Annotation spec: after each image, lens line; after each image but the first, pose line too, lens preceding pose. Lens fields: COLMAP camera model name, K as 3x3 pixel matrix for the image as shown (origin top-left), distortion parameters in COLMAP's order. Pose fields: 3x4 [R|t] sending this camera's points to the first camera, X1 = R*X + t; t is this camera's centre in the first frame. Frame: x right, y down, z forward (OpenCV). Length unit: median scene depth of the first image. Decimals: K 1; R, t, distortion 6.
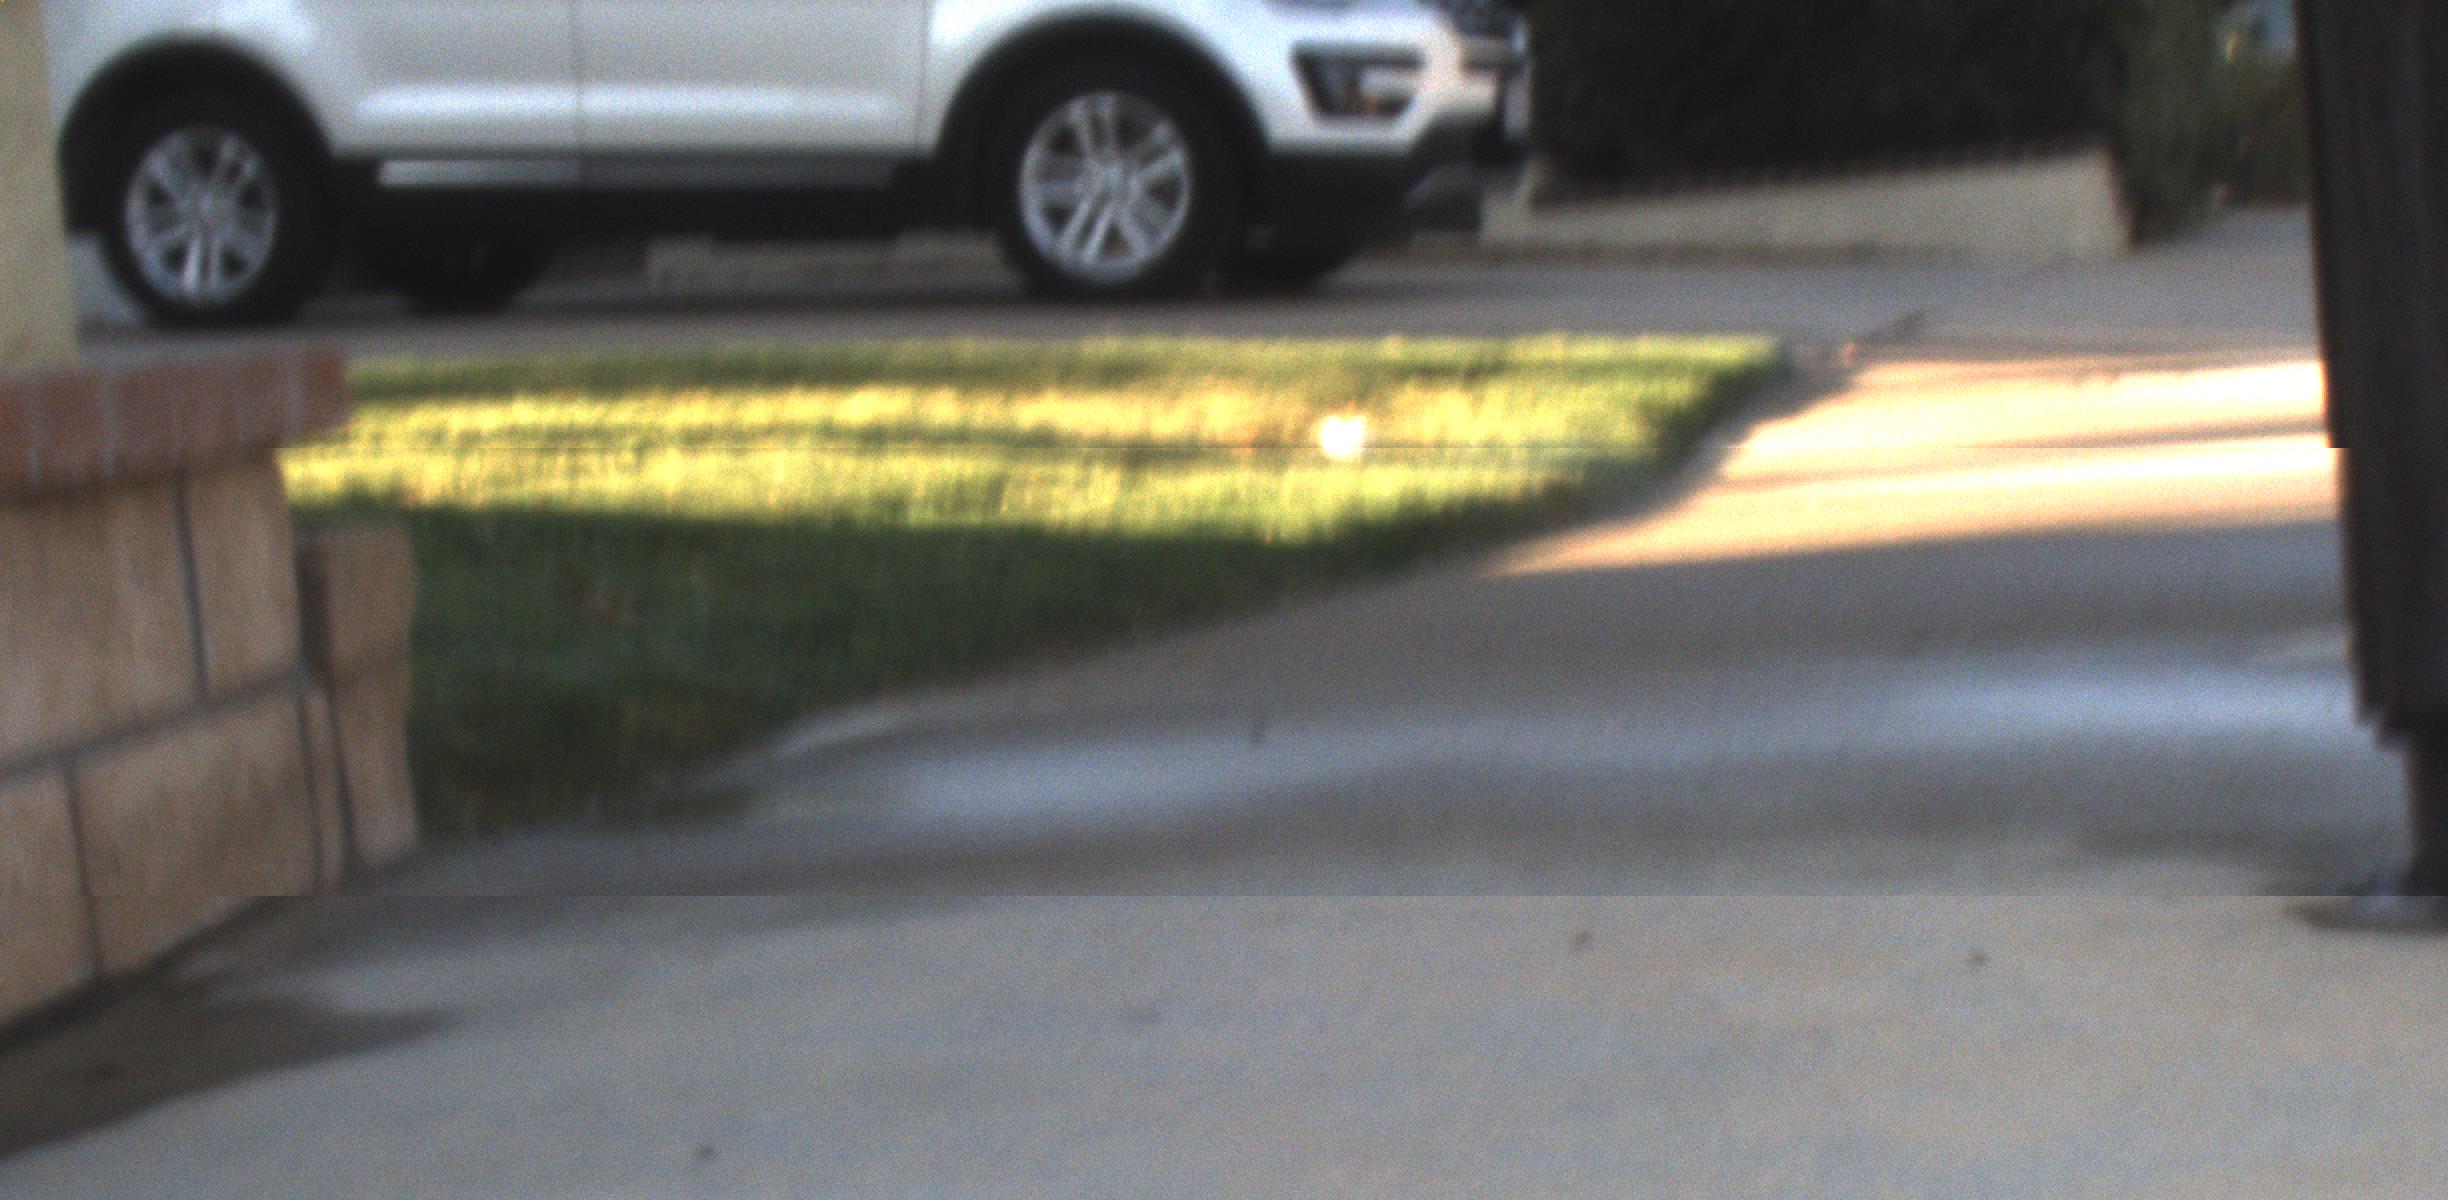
lens RADIAL K [[4402.6, 0, 1225.7], [0, 4402.6, 600.9], [0, 0, 1]] dist [-0.051941, 0.163523]
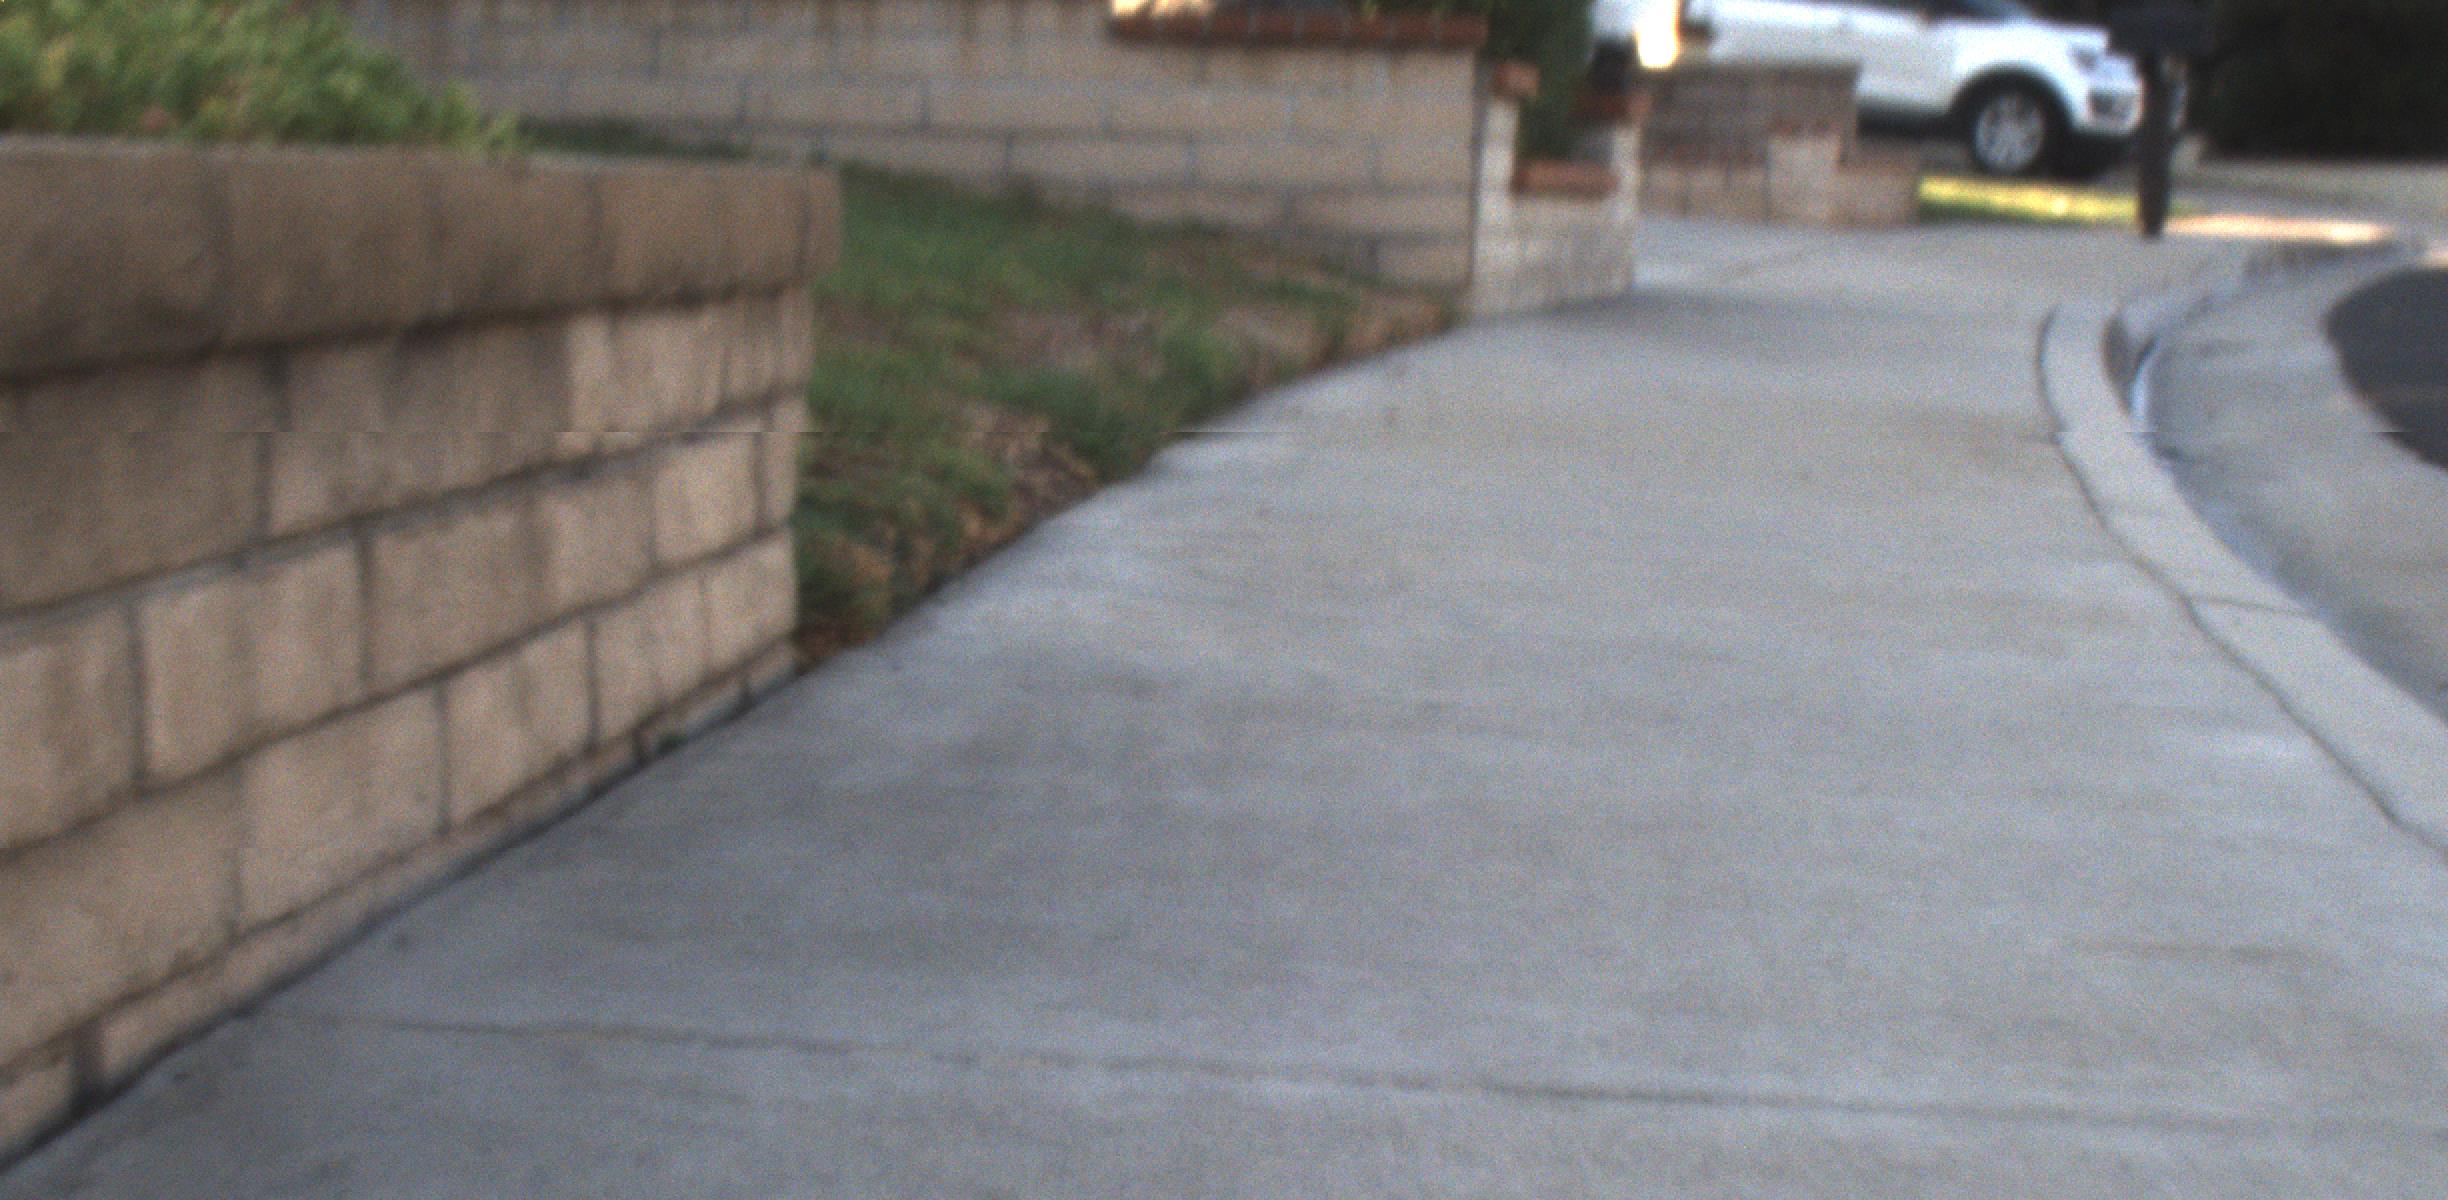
lens RADIAL K [[4402.5, 0, 1225.2], [0, 4402.5, 601.7], [0, 0, 1]] dist [-0.131039, 1.148712]
pose [[0.973408, 0.138190, -0.182705, 0.034530], [-0.132721, 0.990268, 0.041892, 0.136651], [0.186716, -0.016529, 0.982275, -1.683479]]
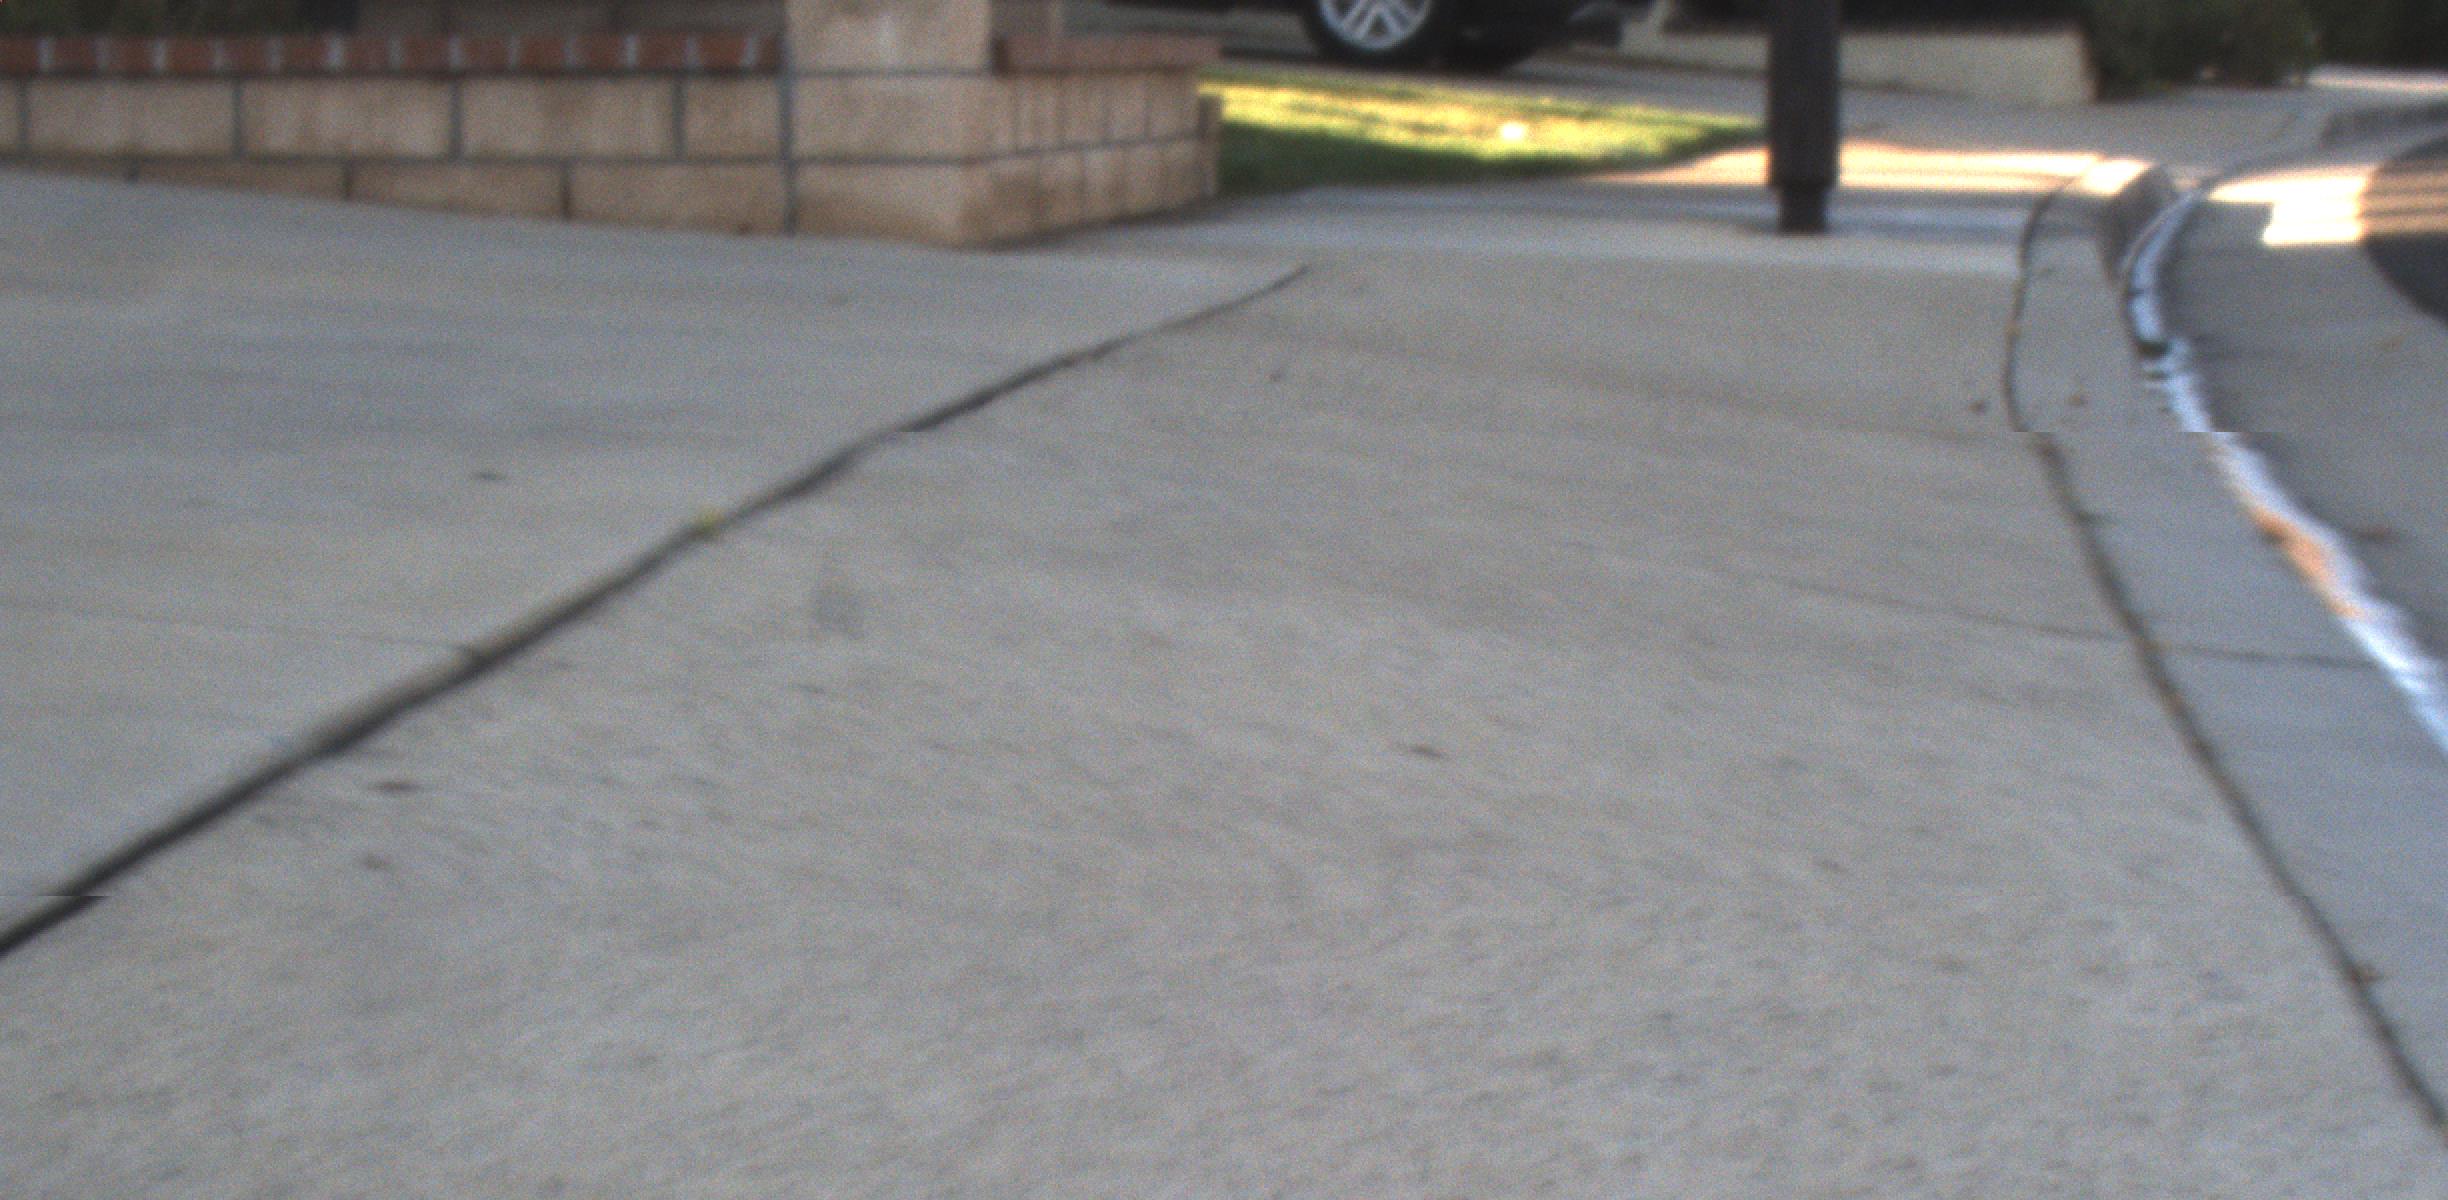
lens RADIAL K [[4402.6, 0, 1225.7], [0, 4402.6, 600.9], [0, 0, 1]] dist [-0.051941, 0.163523]
pose [[0.994552, 0.099937, -0.029648, -0.012183], [-0.098381, 0.993892, 0.049993, 0.045479], [0.034464, -0.046804, 0.998309, -0.537273]]
